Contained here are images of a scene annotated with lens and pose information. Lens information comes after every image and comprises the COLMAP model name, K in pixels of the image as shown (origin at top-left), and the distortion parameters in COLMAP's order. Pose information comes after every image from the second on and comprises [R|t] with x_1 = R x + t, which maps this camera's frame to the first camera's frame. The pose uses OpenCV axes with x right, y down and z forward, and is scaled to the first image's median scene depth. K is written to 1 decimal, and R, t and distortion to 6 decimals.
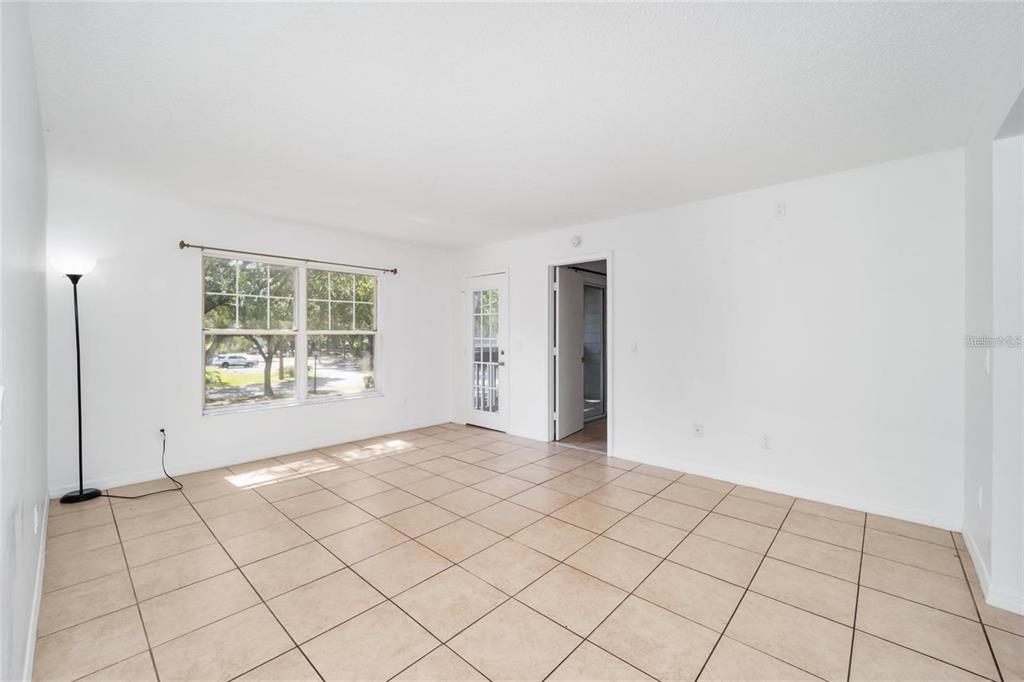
lens RADIAL K [[412.6, 0, 511.0], [0, 412.6, 334.1], [0, 0, 1]] dist [-0.006383, -0.000288]
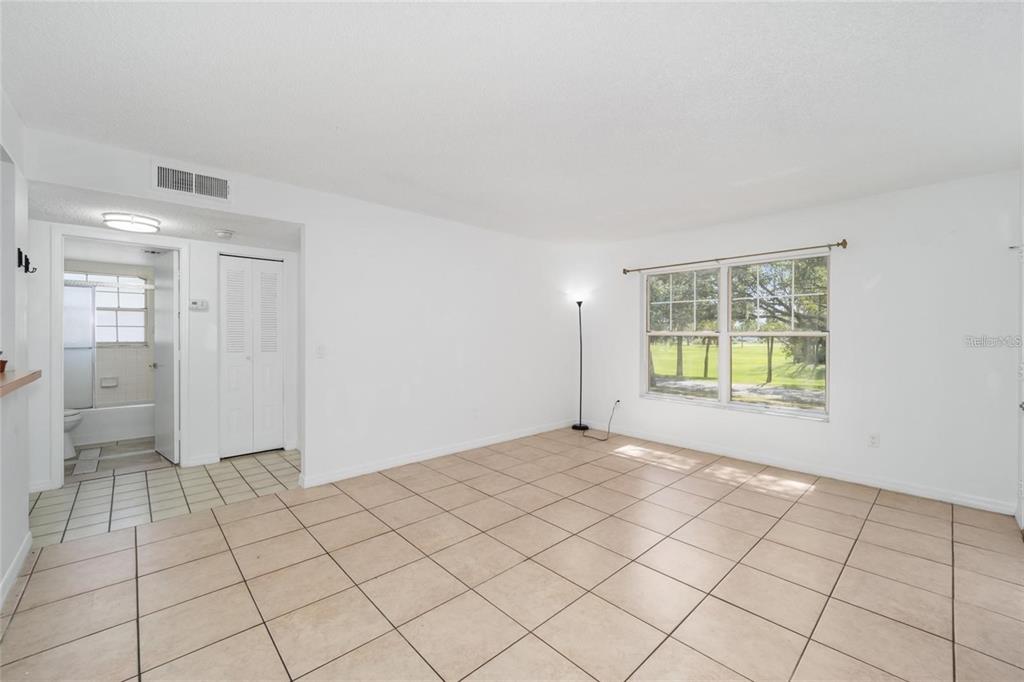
lens RADIAL K [[412.6, 0, 511.0], [0, 412.6, 334.1], [0, 0, 1]] dist [-0.006383, -0.000288]
pose [[-0.081180, -0.000629, -0.996699, 0.590566], [0.000159, 1.000000, -0.000644, -0.002068], [0.996699, -0.000211, -0.081180, 0.674328]]
